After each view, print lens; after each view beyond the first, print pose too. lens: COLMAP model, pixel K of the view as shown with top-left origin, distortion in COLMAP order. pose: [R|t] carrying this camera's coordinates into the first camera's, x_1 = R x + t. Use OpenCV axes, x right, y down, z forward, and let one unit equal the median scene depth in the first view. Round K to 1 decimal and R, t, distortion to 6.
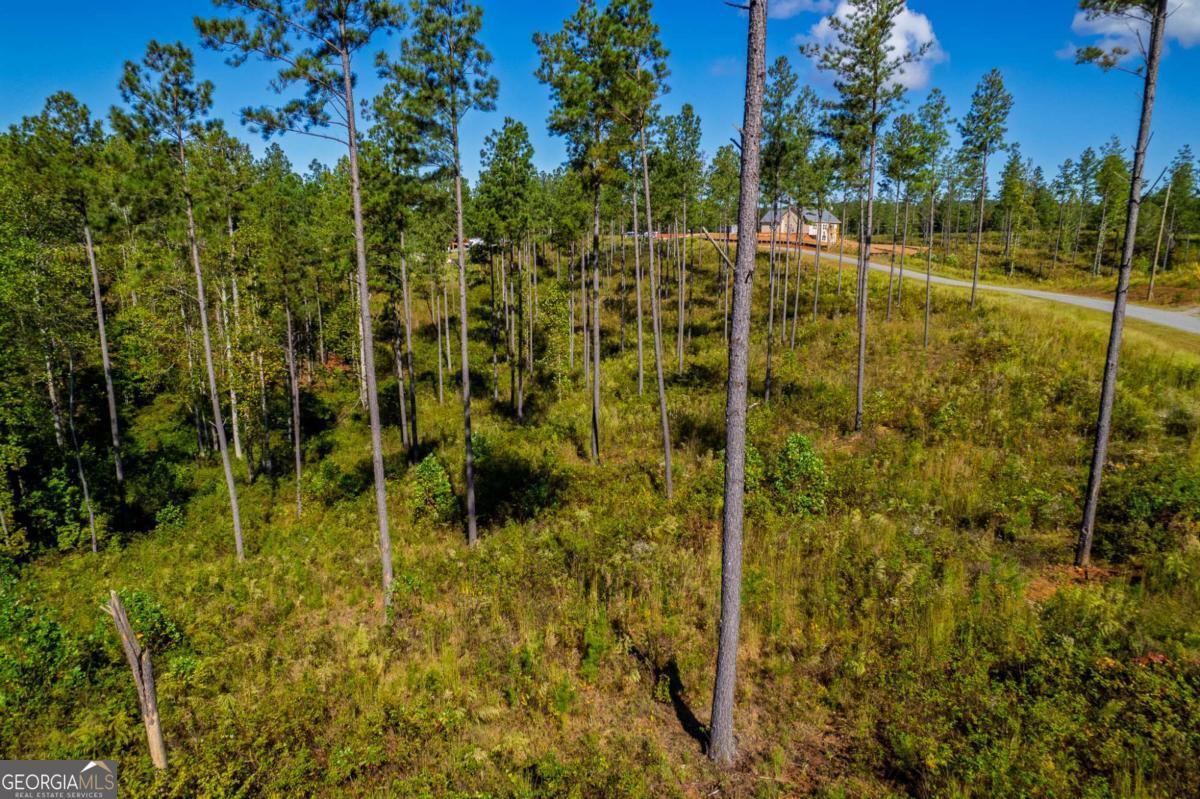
lens RADIAL K [[779.4, 0, 596.8], [0, 779.4, 399.8], [0, 0, 1]] dist [-0.038004, 0.013242]
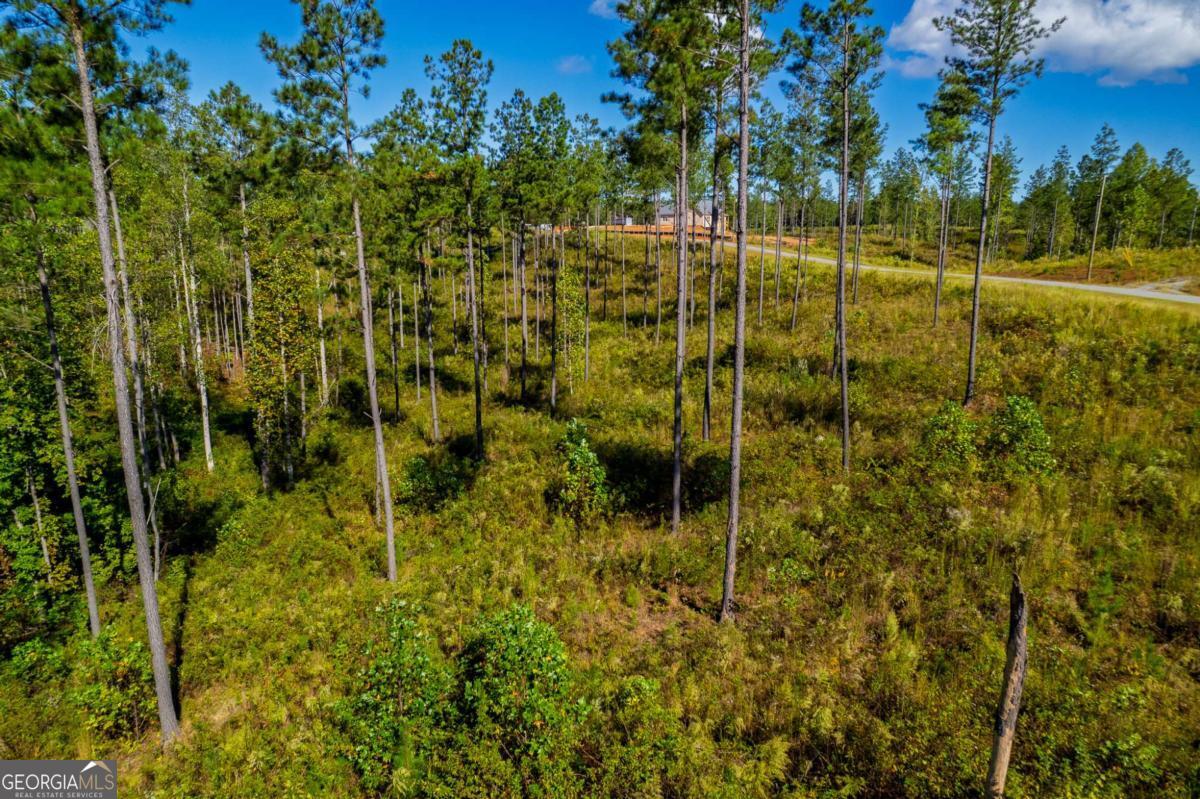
lens RADIAL K [[779.4, 0, 600.9], [0, 779.4, 398.9], [0, 0, 1]] dist [-0.038004, 0.013242]
pose [[0.978650, -0.037784, 0.202030, -0.256561], [0.037347, 0.999284, 0.005974, 0.010799], [-0.202111, 0.001699, 0.979361, 0.067101]]
